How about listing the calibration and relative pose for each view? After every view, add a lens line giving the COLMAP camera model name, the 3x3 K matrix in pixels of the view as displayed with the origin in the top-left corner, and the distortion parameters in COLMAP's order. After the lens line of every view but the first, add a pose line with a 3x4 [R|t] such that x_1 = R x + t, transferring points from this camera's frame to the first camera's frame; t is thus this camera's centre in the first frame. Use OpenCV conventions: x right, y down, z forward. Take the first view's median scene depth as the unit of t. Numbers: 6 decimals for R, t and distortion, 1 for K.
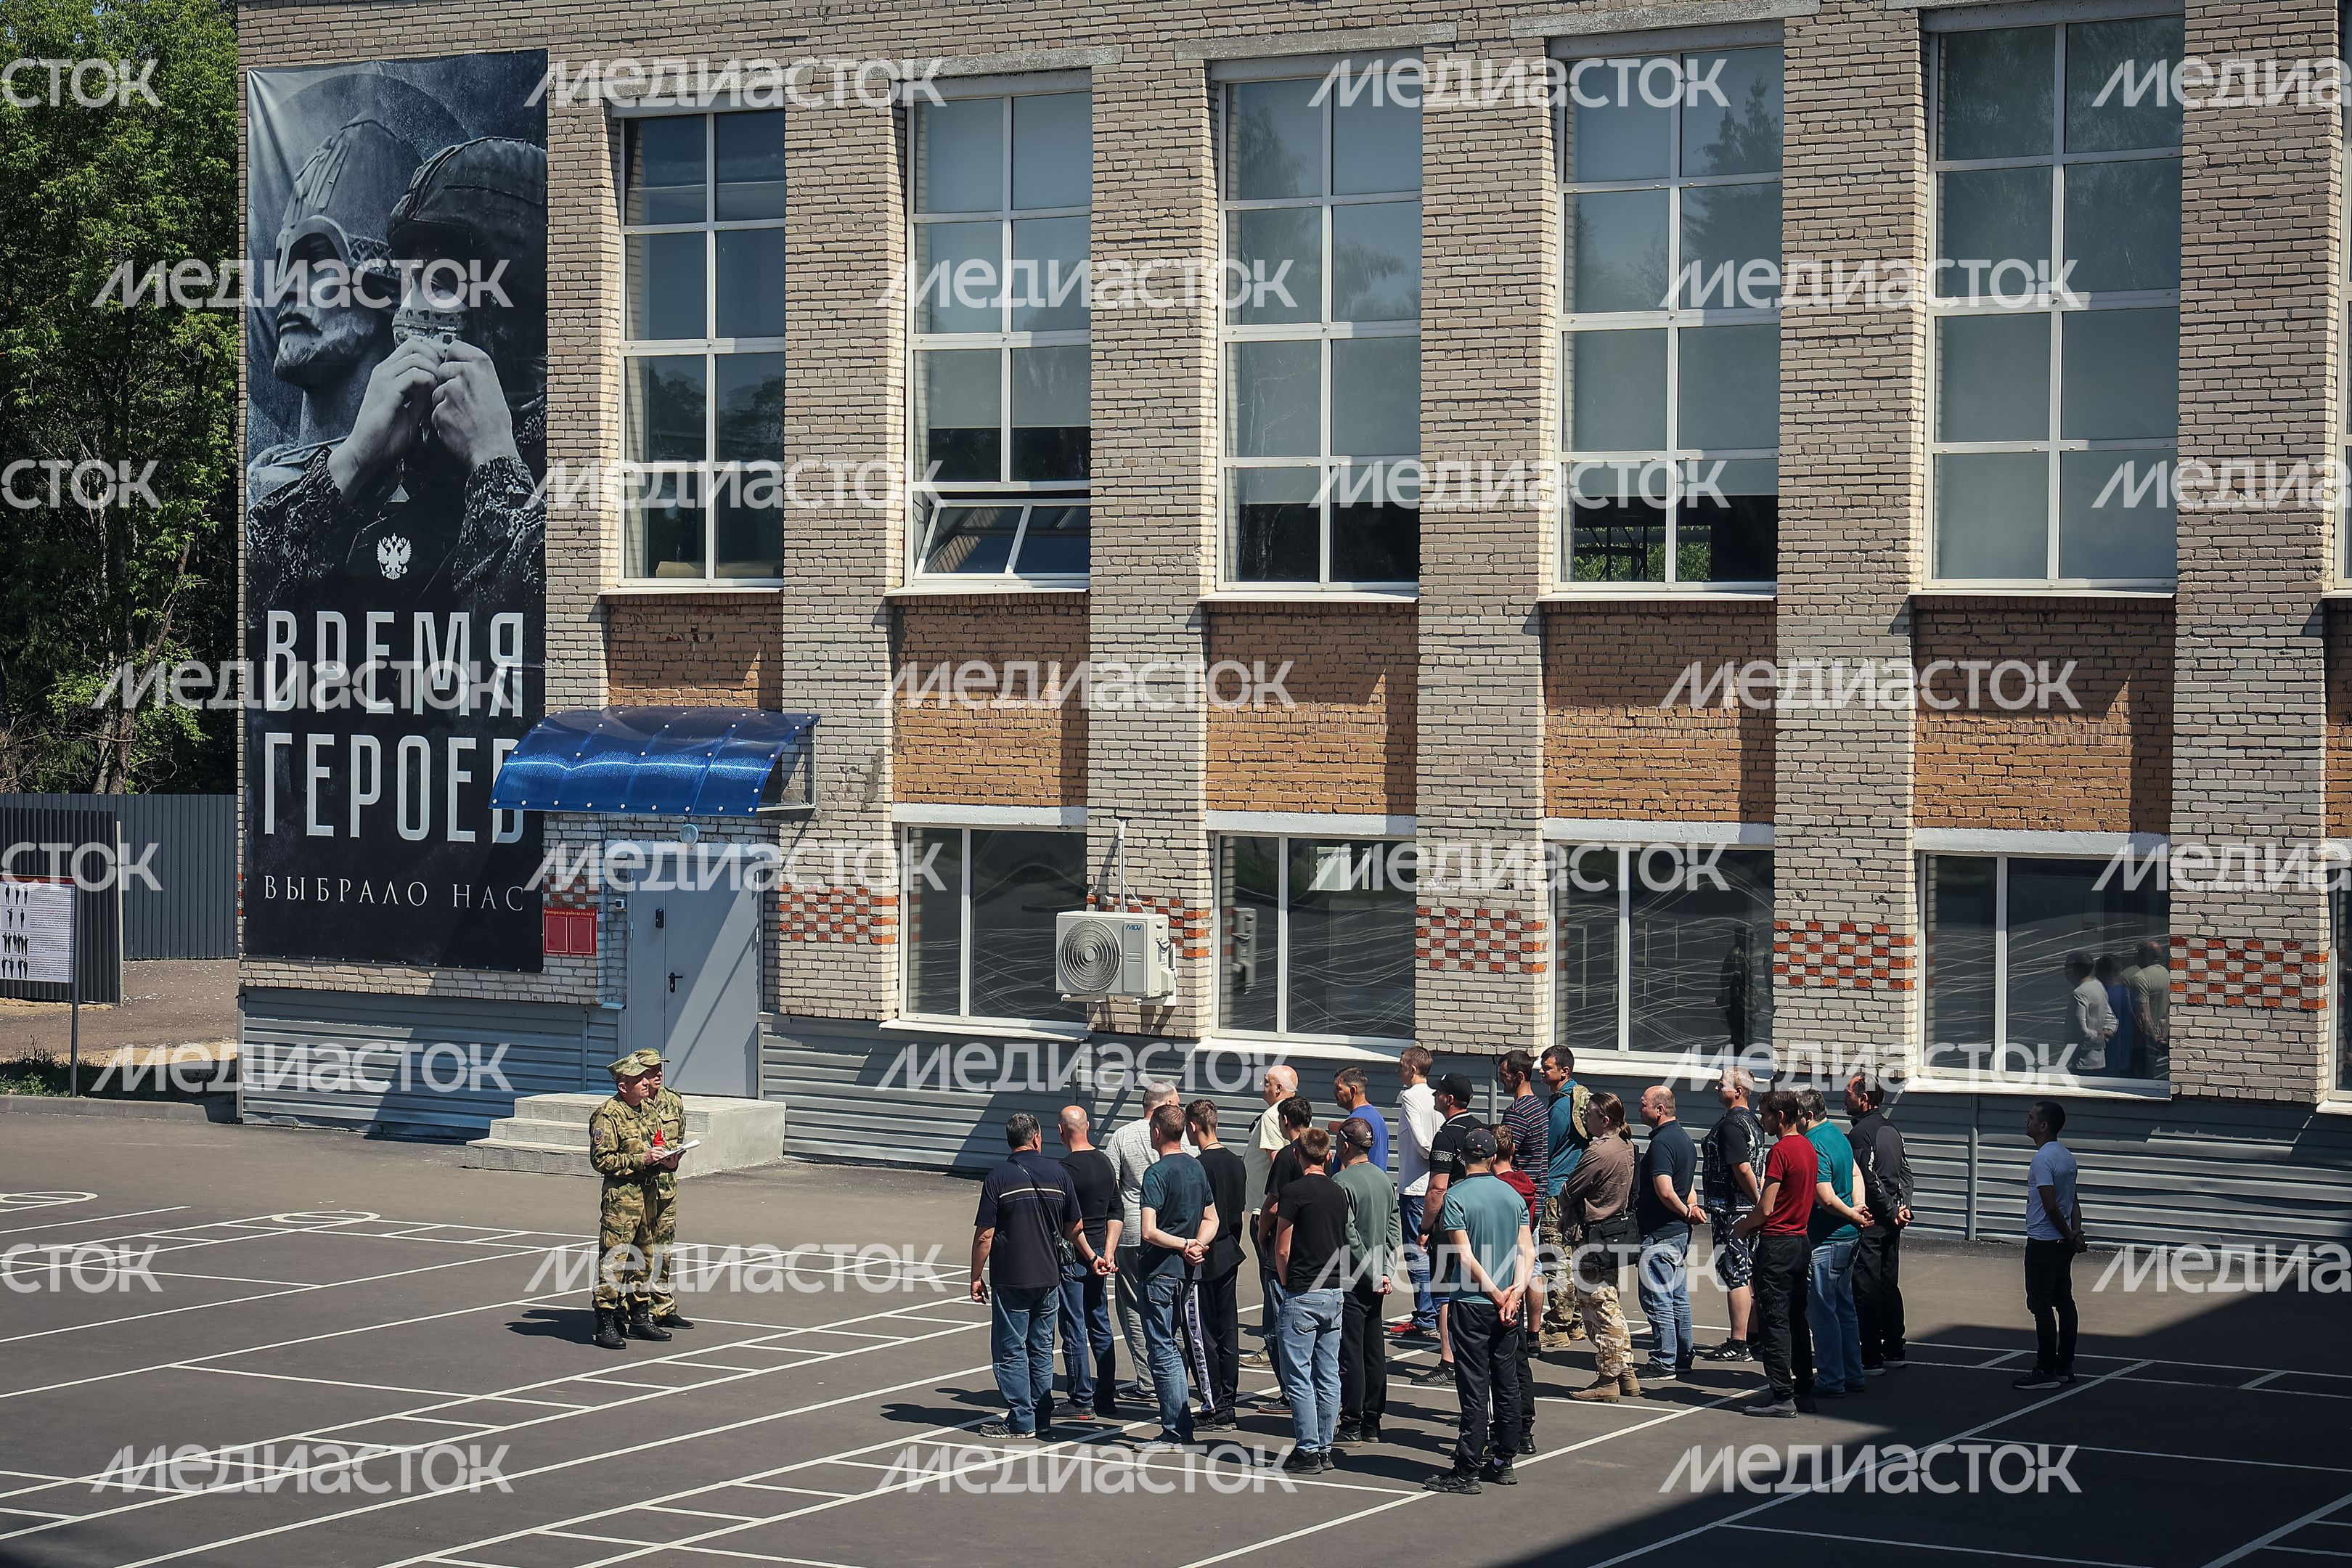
lens RADIAL K [[4435.0, 0, 1176.0], [0, 4435.0, 784.0], [0, 0, 1]] dist [0.062278, 0.065192]
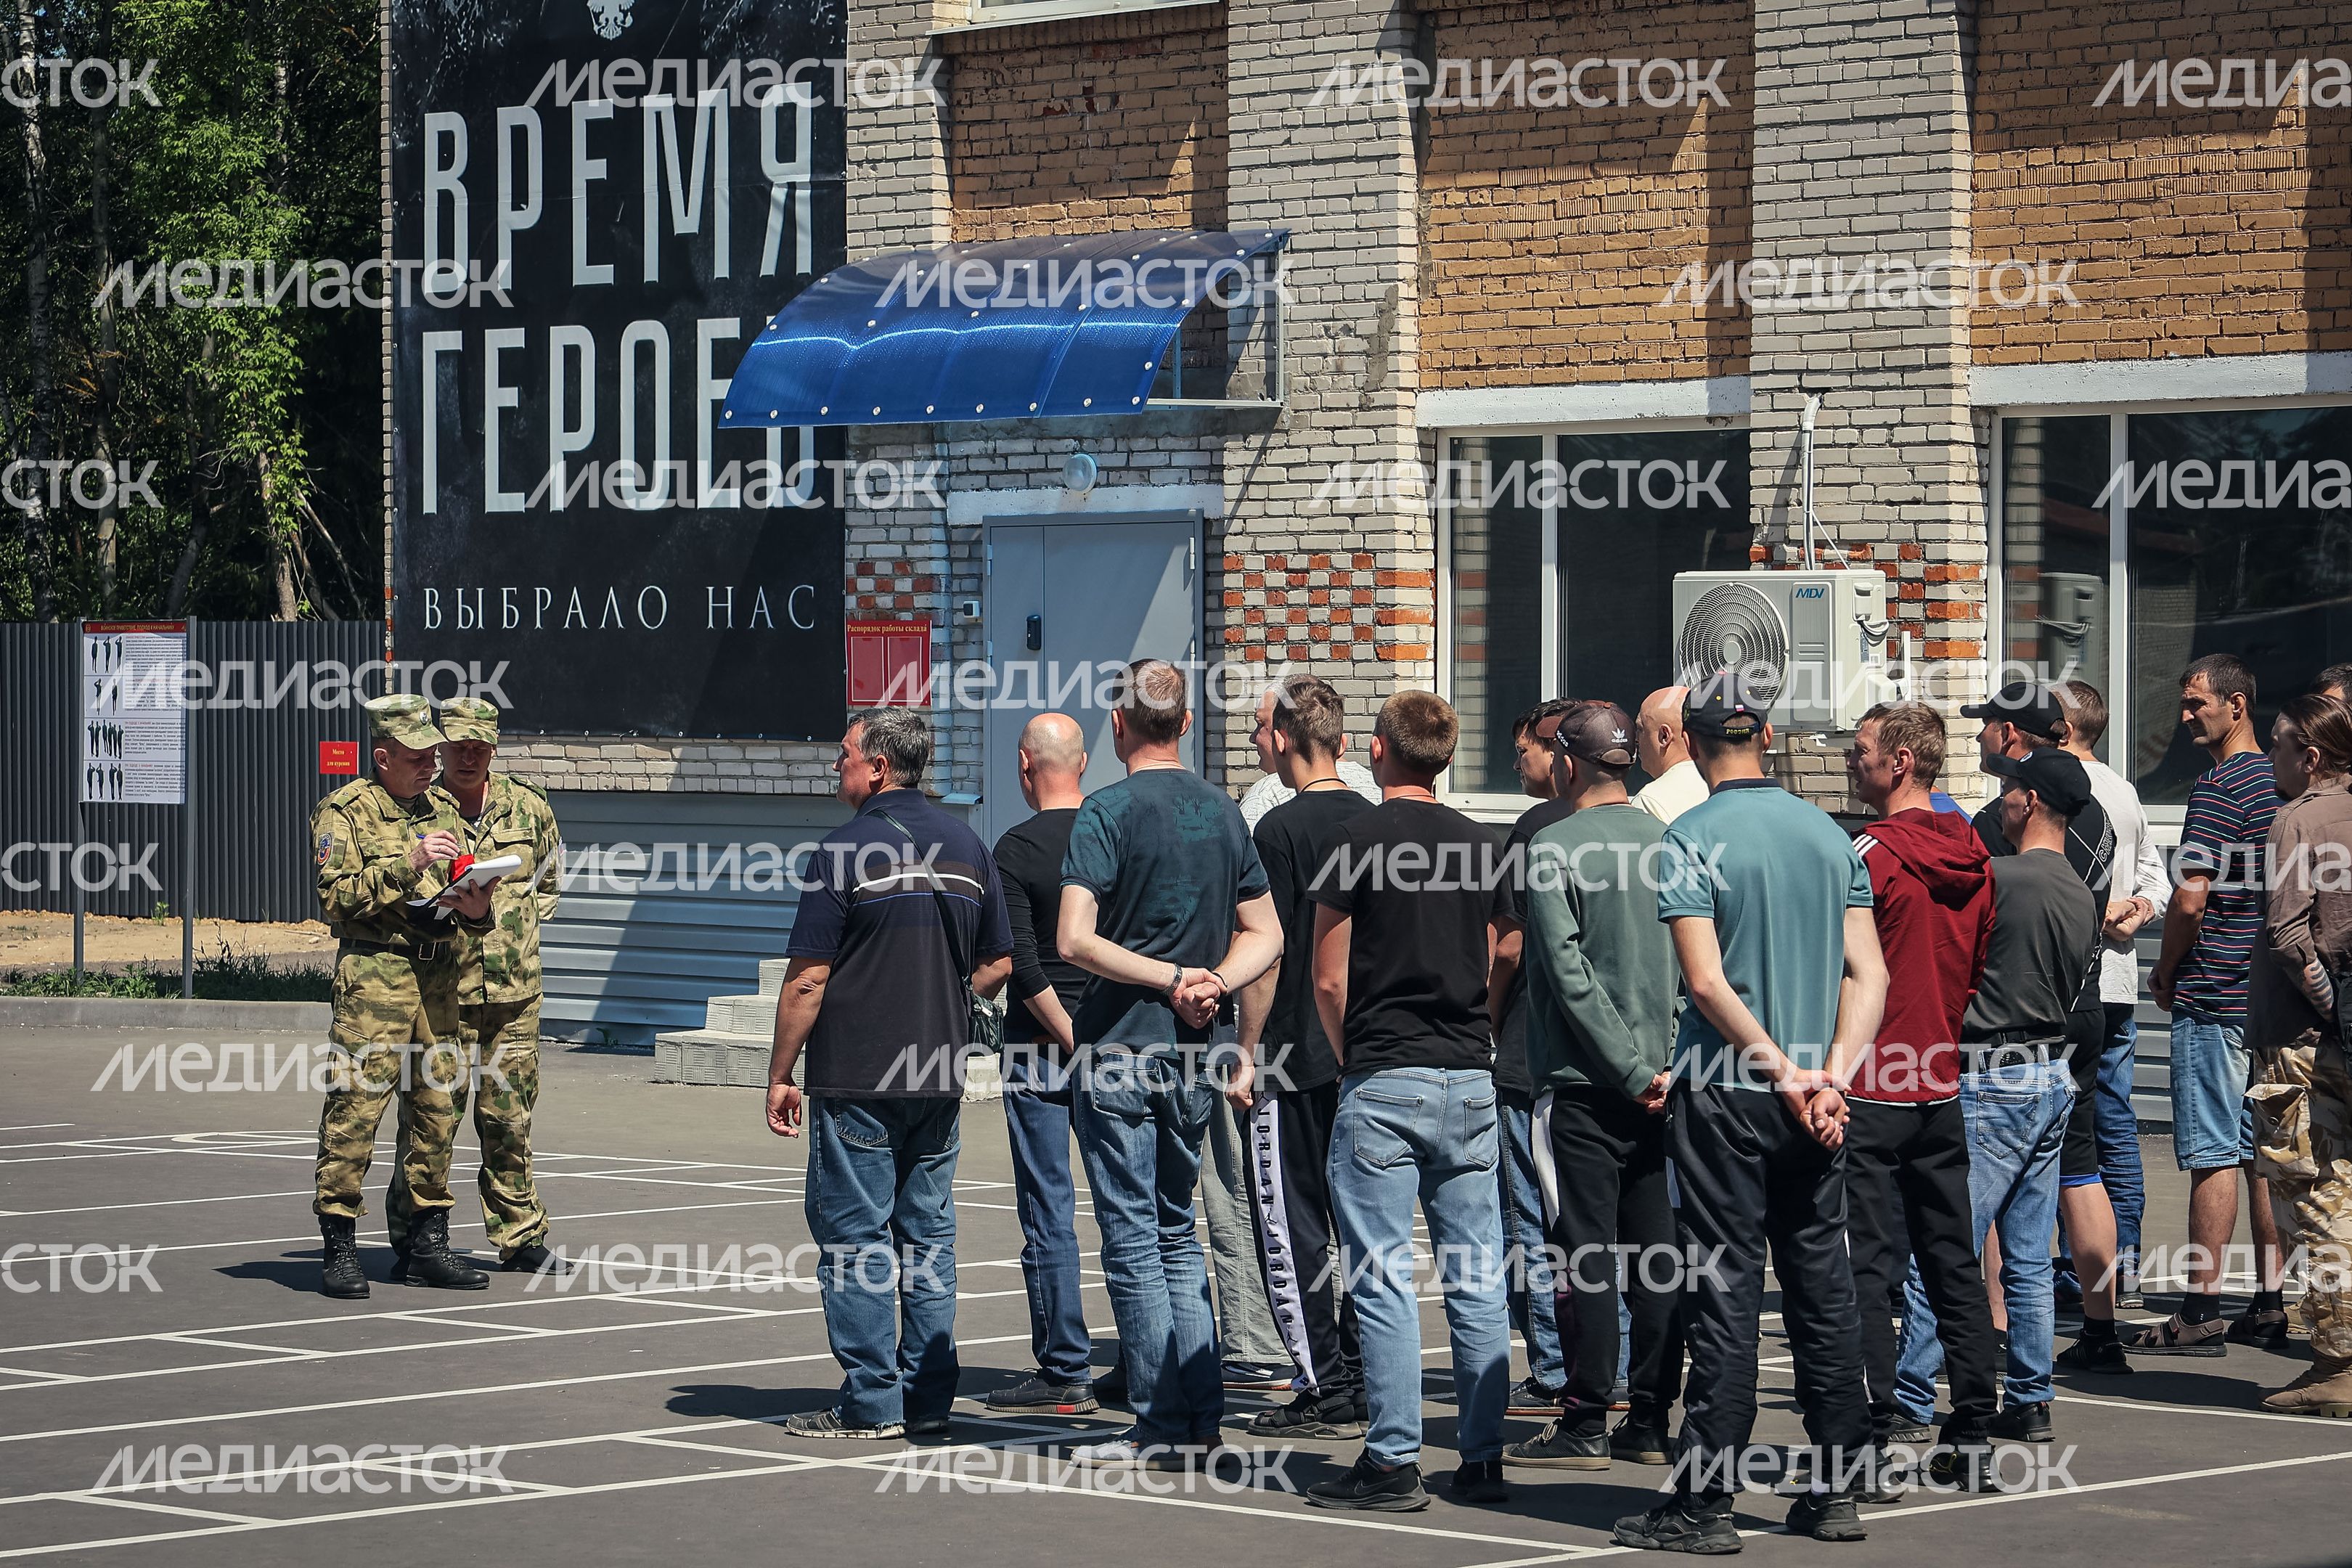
lens RADIAL K [[6452.4, 0, 1173.8], [0, 6452.4, 839.1], [0, 0, 1]] dist [0.135522, -0.304067]
pose [[0.967372, -0.001751, -0.253355, 0.100907], [0.001591, 0.999998, -0.000839, 0.057456], [0.253356, 0.000408, 0.967373, 0.253450]]
